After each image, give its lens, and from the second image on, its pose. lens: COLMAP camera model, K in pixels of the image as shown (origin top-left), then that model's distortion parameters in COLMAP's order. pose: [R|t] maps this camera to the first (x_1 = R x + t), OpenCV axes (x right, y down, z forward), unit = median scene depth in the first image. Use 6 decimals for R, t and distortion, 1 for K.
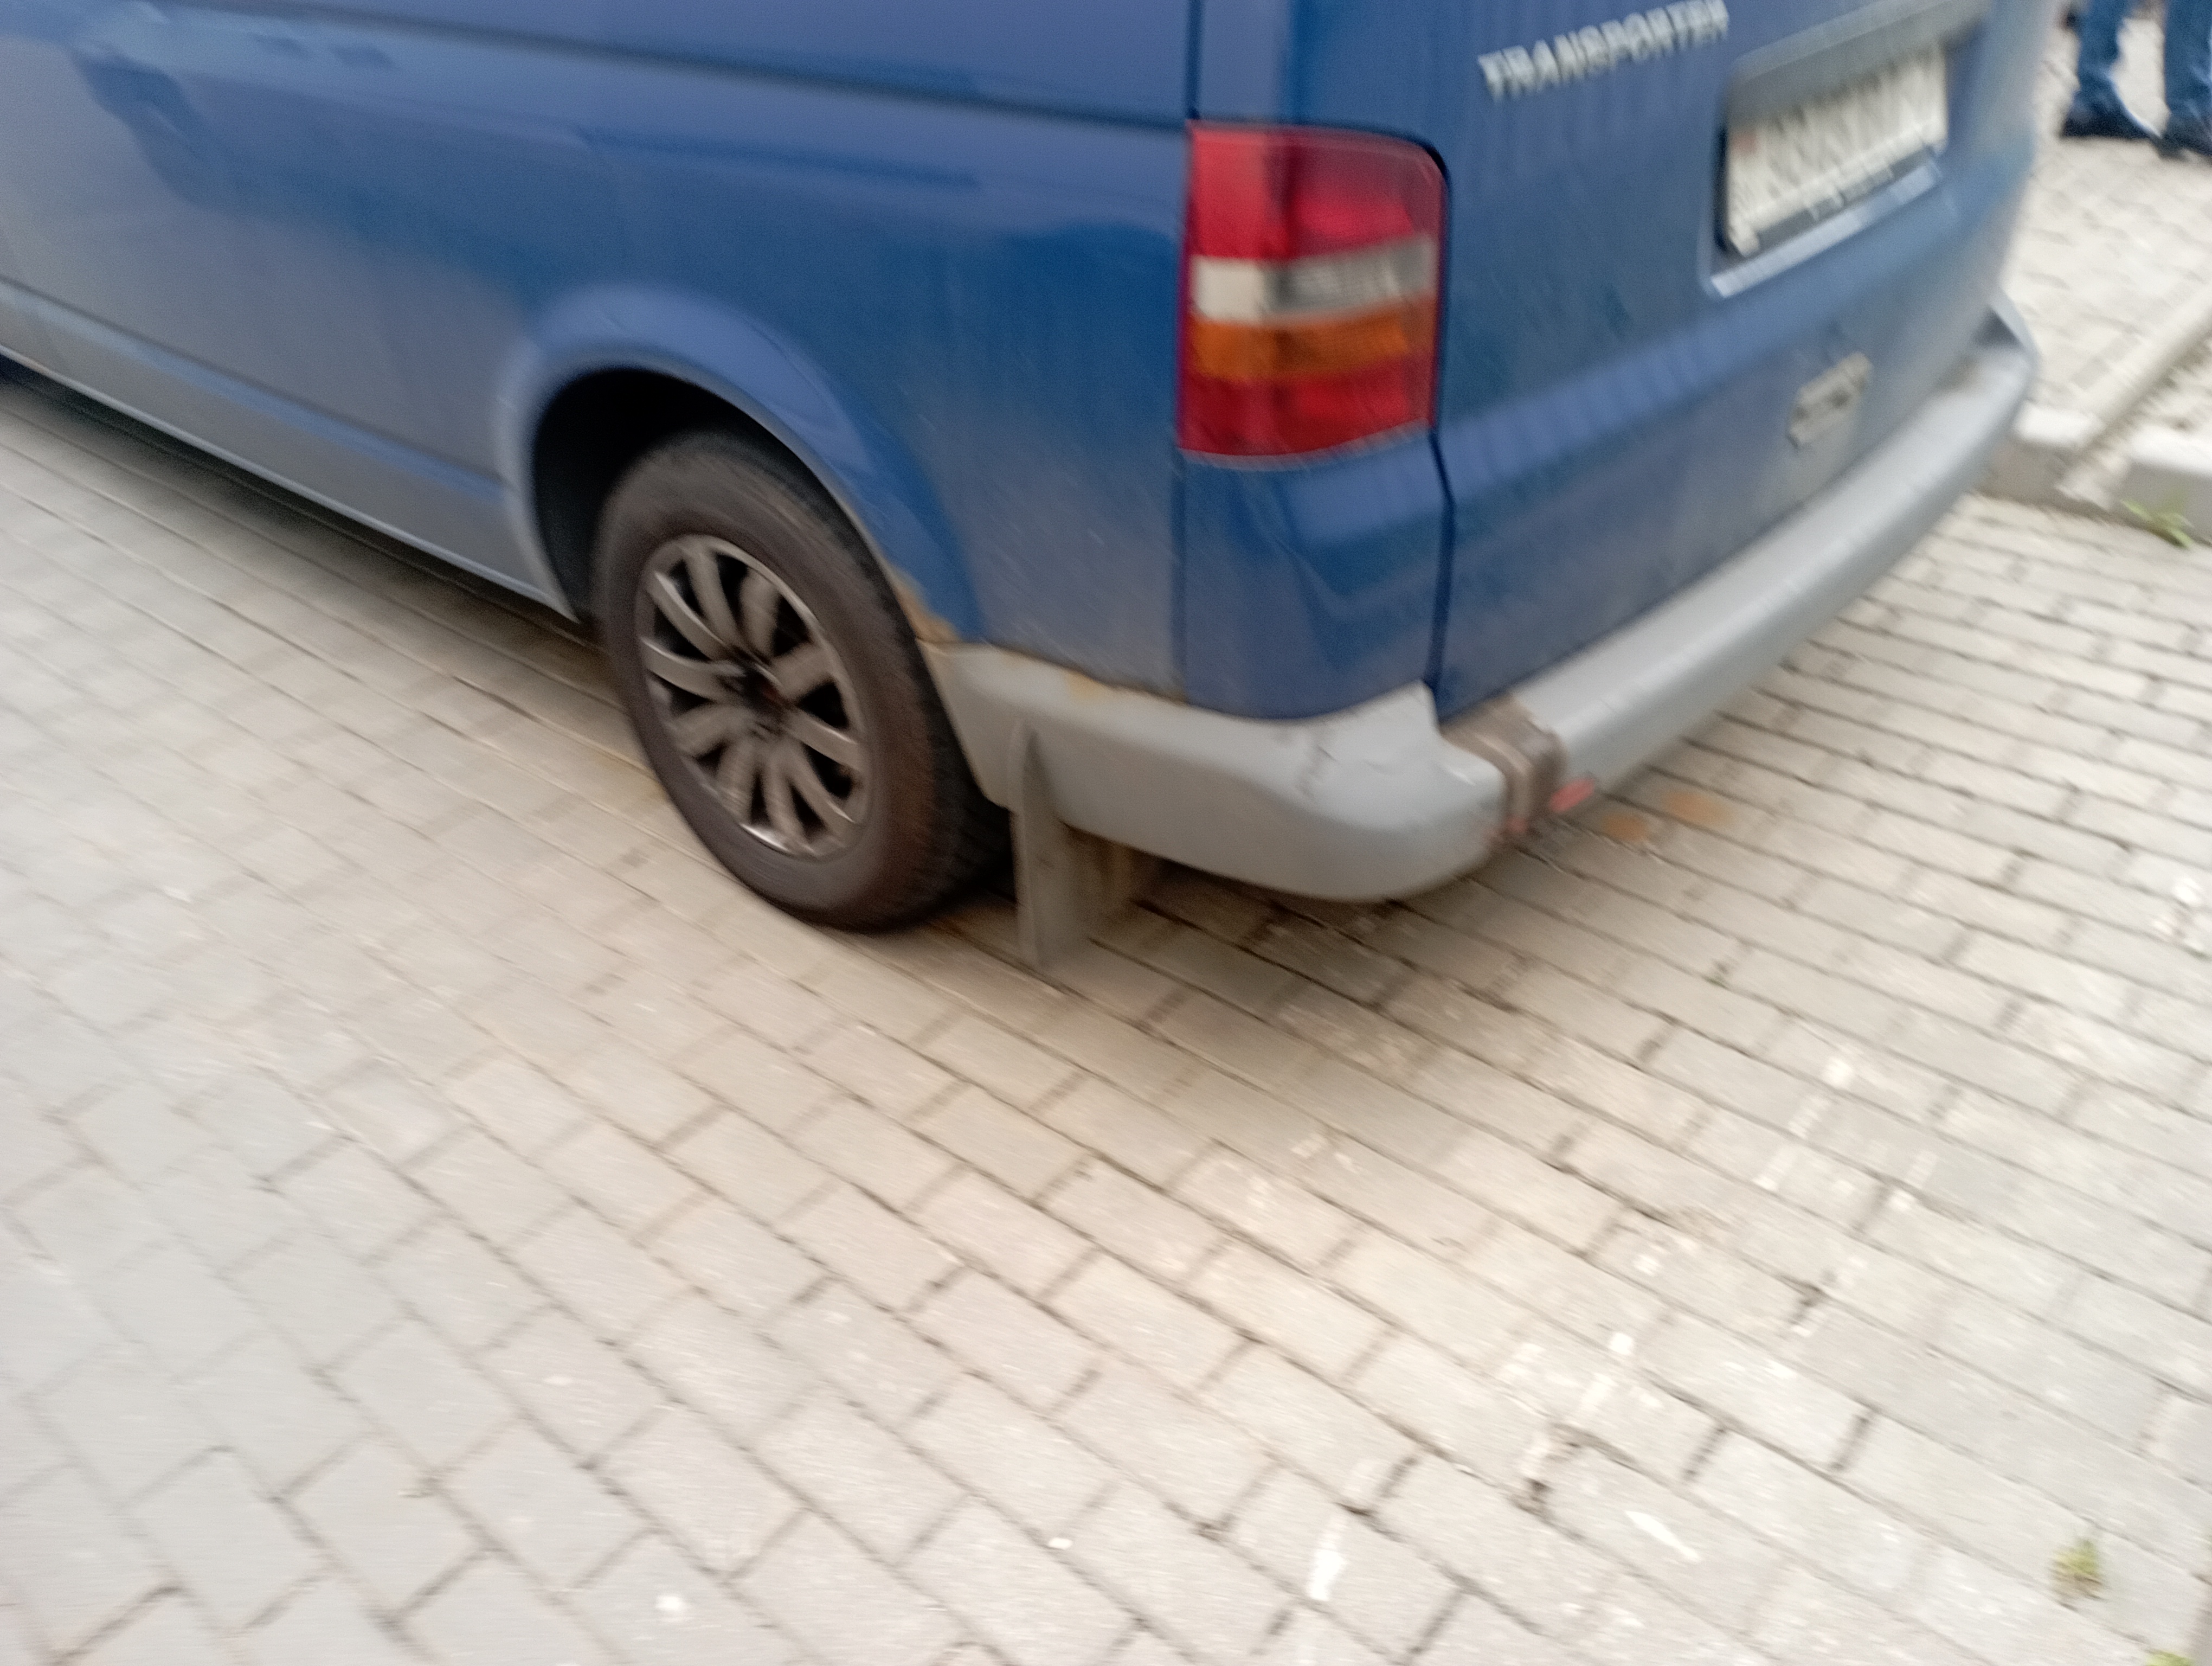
lens RADIAL K [[1816.6, 0, 1100.1], [0, 1816.6, 833.4], [0, 0, 1]] dist [0.099884, -0.108780]
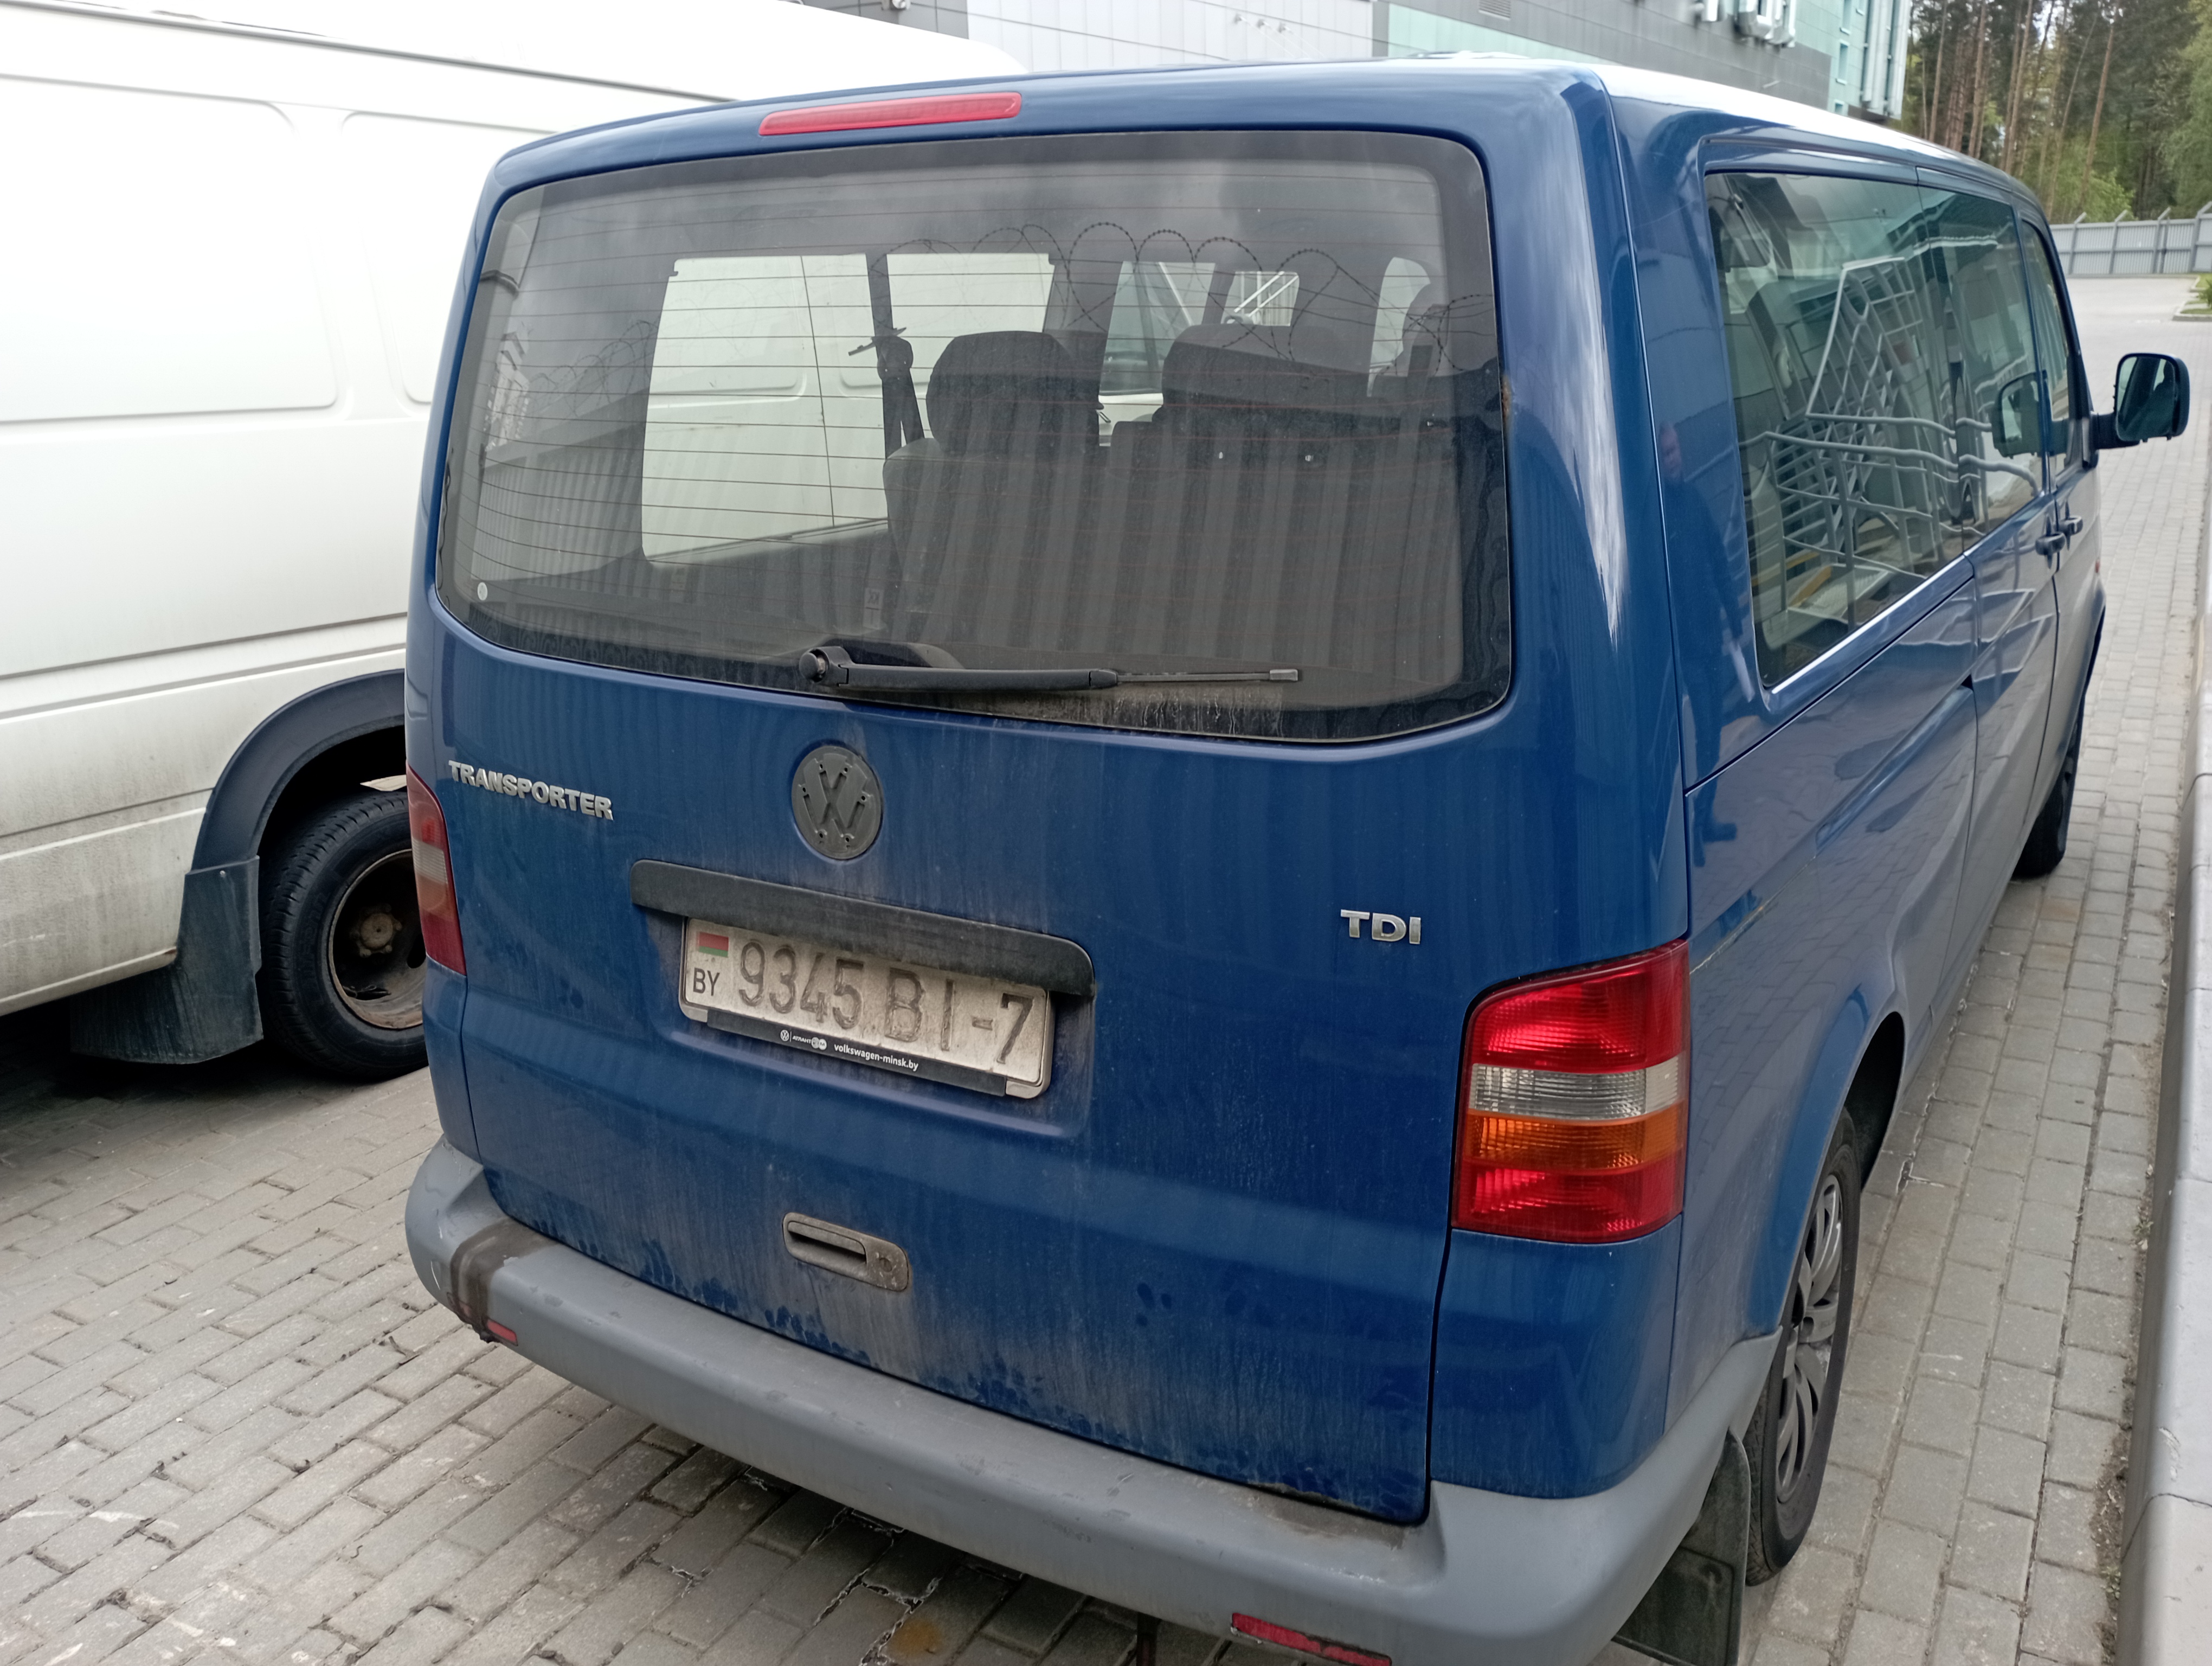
lens RADIAL K [[1816.6, 0, 1106.9], [0, 1816.6, 832.0], [0, 0, 1]] dist [0.099884, -0.108780]
pose [[0.185258, 0.307054, -0.933487, 1.437869], [-0.550432, 0.819351, 0.160273, -0.746337], [0.814066, 0.484129, 0.320804, 0.785836]]
